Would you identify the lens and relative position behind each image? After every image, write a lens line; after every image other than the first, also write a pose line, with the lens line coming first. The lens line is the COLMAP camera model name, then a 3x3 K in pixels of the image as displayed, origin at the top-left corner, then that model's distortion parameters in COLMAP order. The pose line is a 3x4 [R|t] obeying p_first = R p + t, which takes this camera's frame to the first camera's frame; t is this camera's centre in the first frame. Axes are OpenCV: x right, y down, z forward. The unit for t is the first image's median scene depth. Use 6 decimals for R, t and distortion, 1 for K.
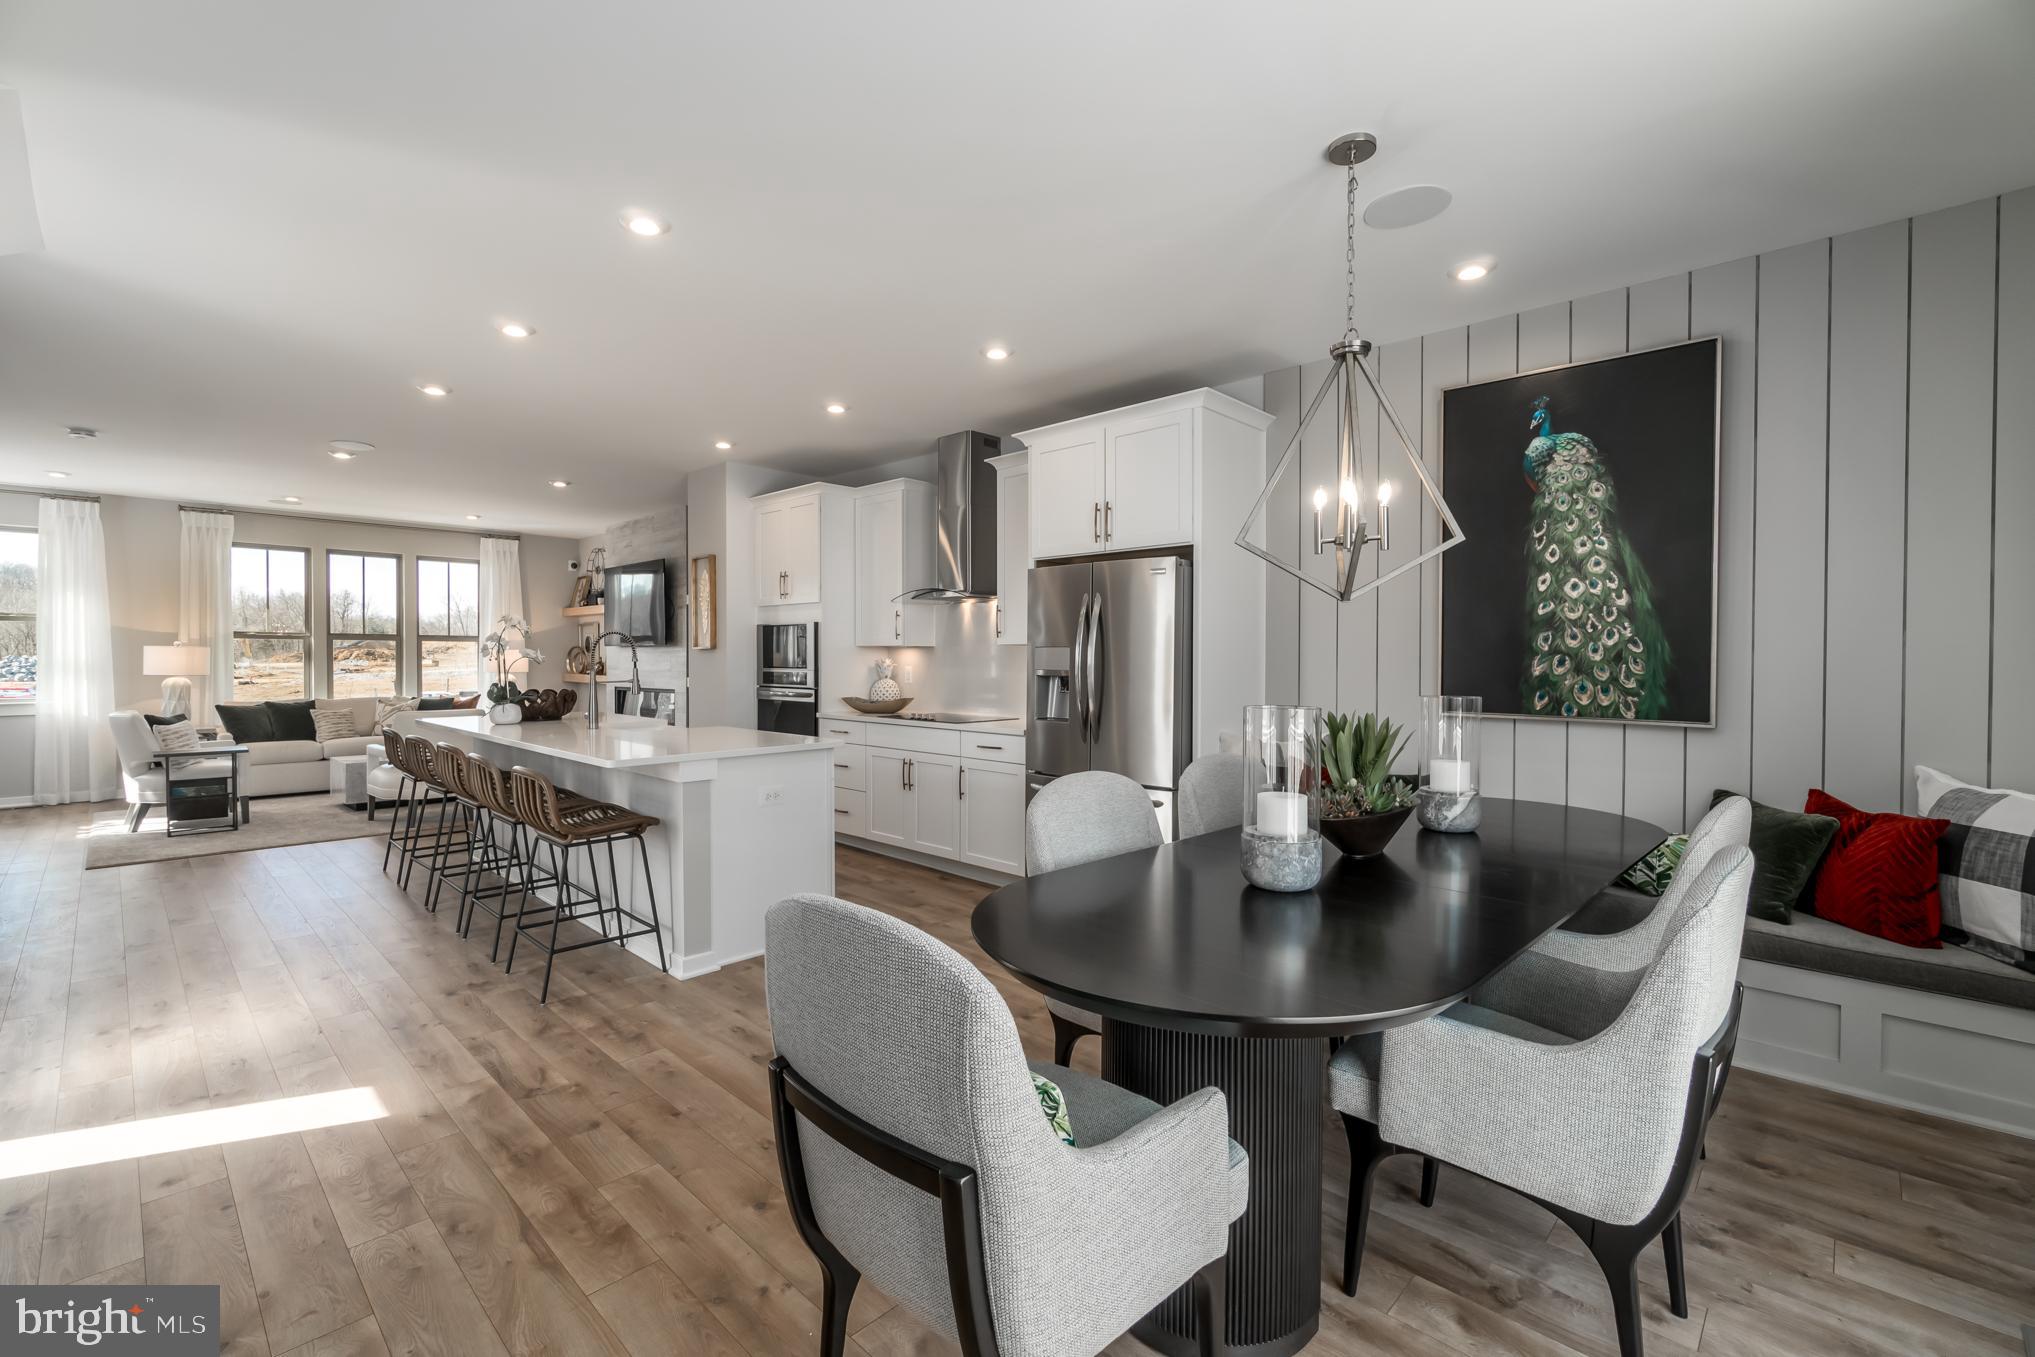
lens RADIAL K [[884.3, 0, 1016.1], [0, 884.3, 669.1], [0, 0, 1]] dist [-0.003843, -0.000908]
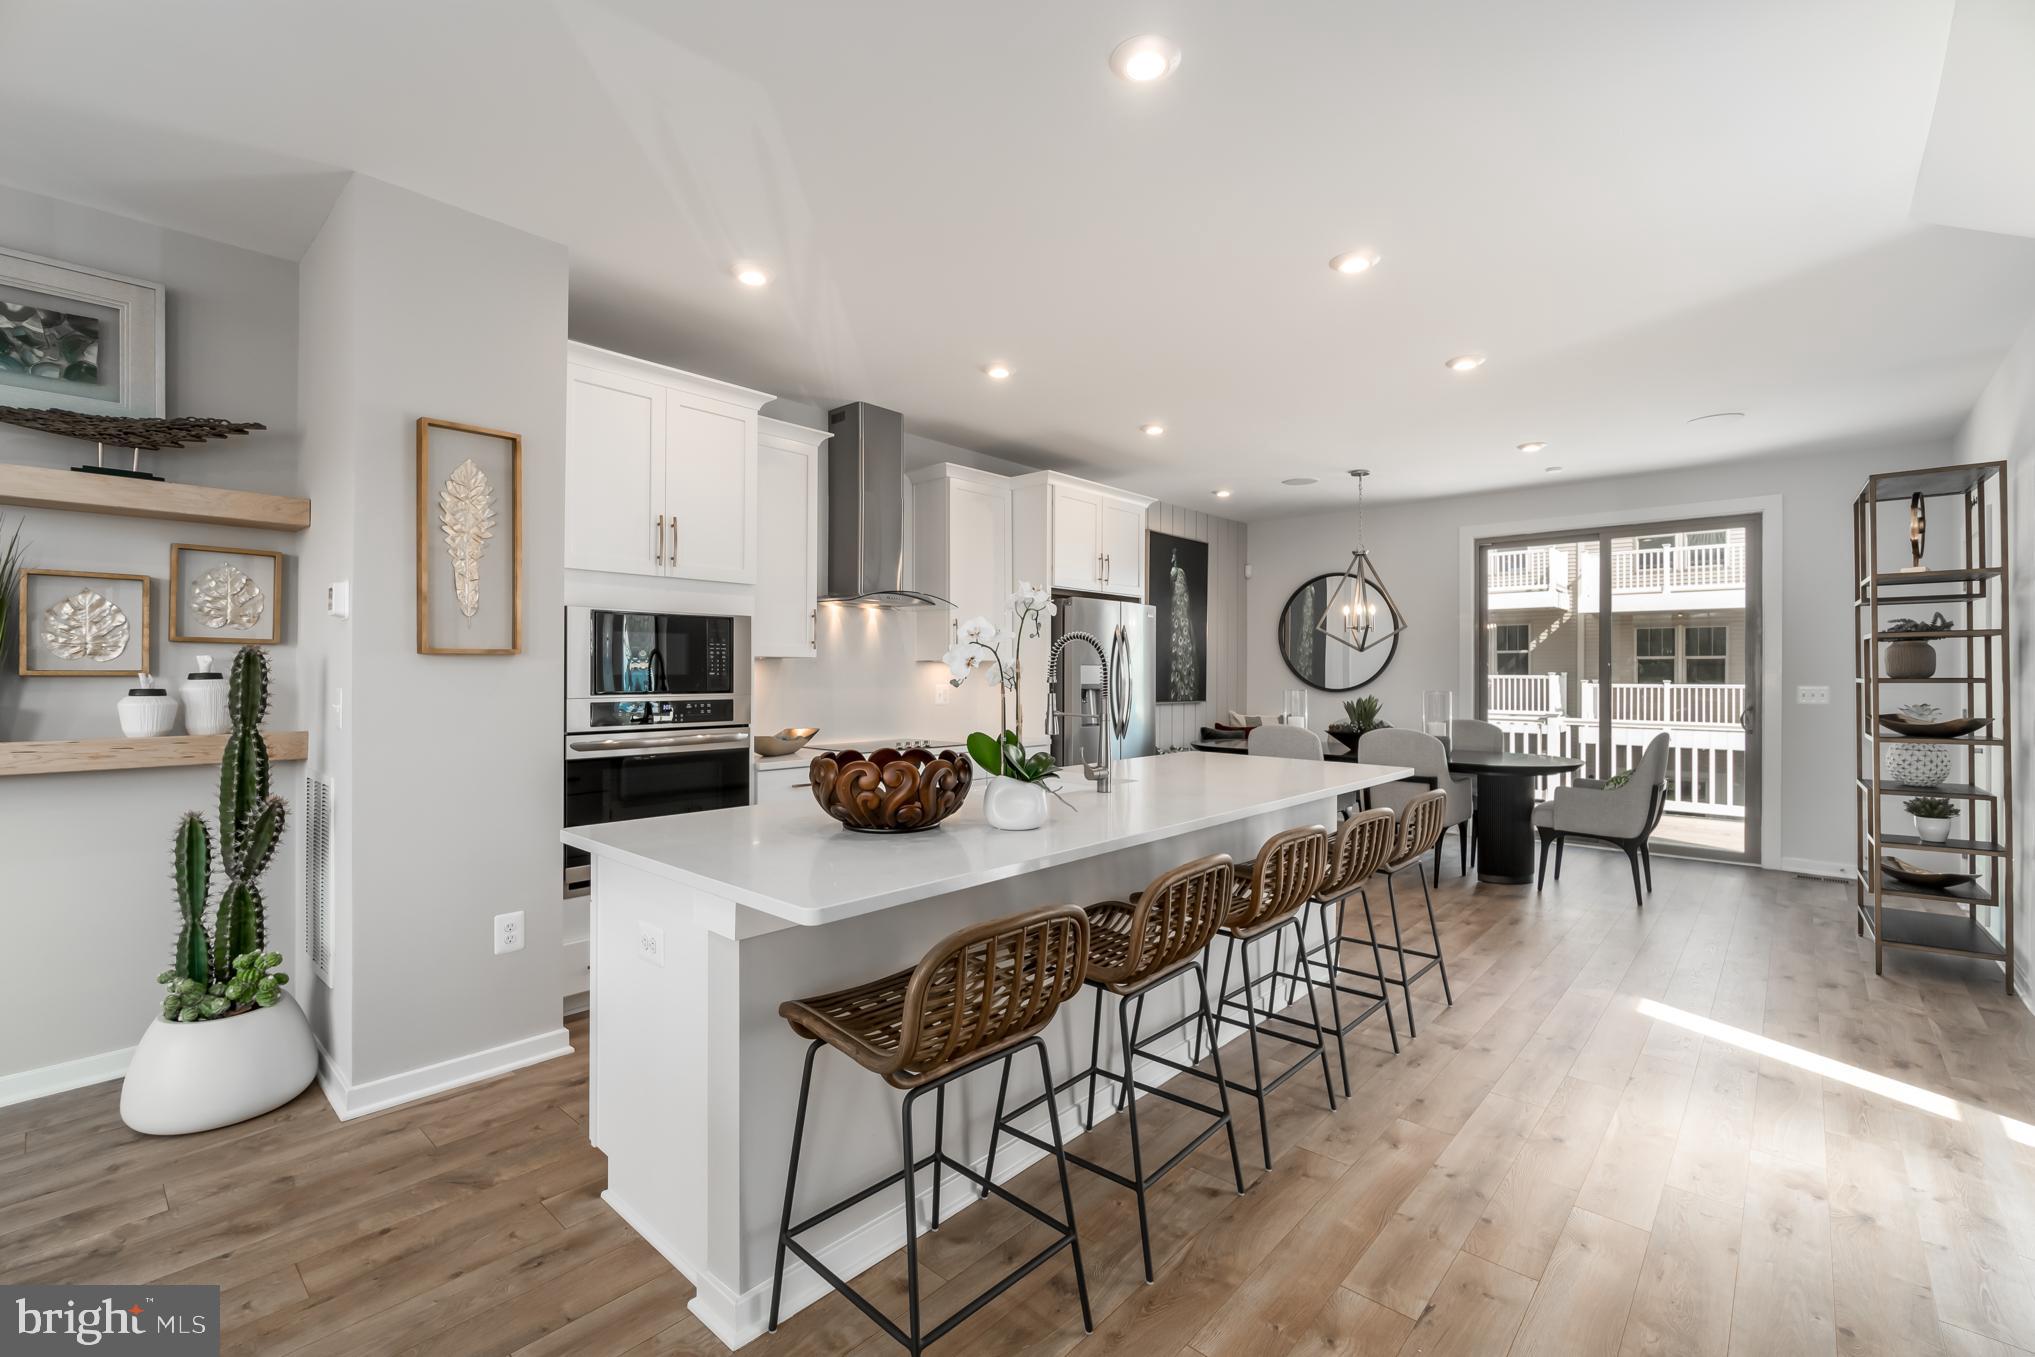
lens RADIAL K [[884.3, 0, 1007.0], [0, 884.3, 676.6], [0, 0, 1]] dist [-0.003843, -0.000908]
pose [[-0.037482, -0.007963, 0.999266, -0.811422], [0.009165, 0.999923, 0.008312, -0.014277], [-0.999255, 0.009470, -0.037407, 0.809735]]
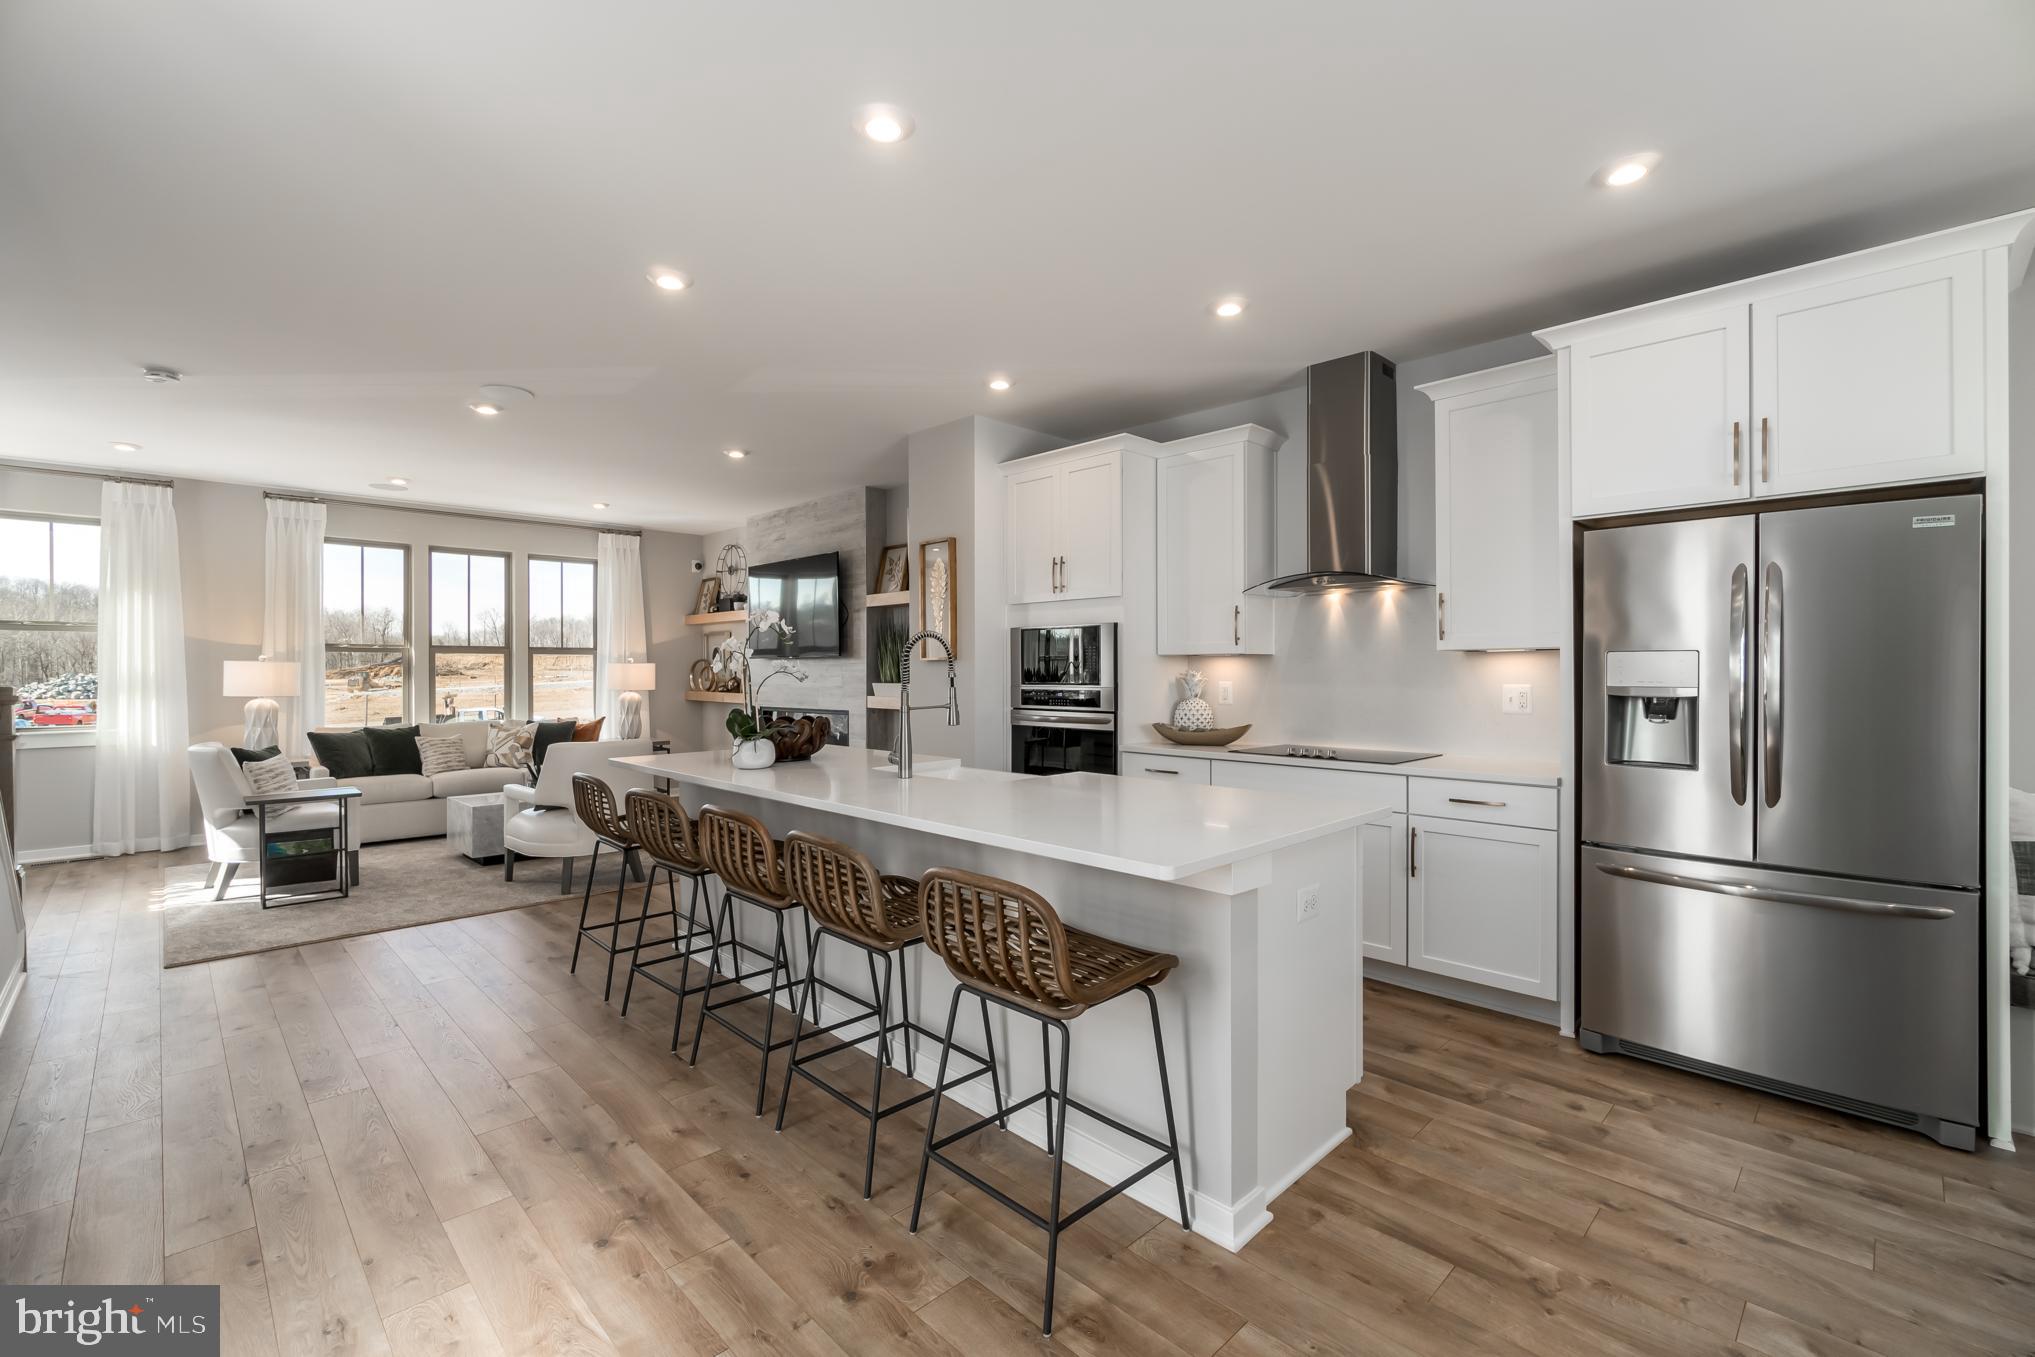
lens RADIAL K [[884.3, 0, 1012.0], [0, 884.3, 671.0], [0, 0, 1]] dist [-0.003843, -0.000908]
pose [[0.999479, -0.005763, -0.031761, -0.278442], [0.005374, 0.999910, -0.012317, -0.003589], [0.031829, 0.012140, 0.999420, 0.244417]]
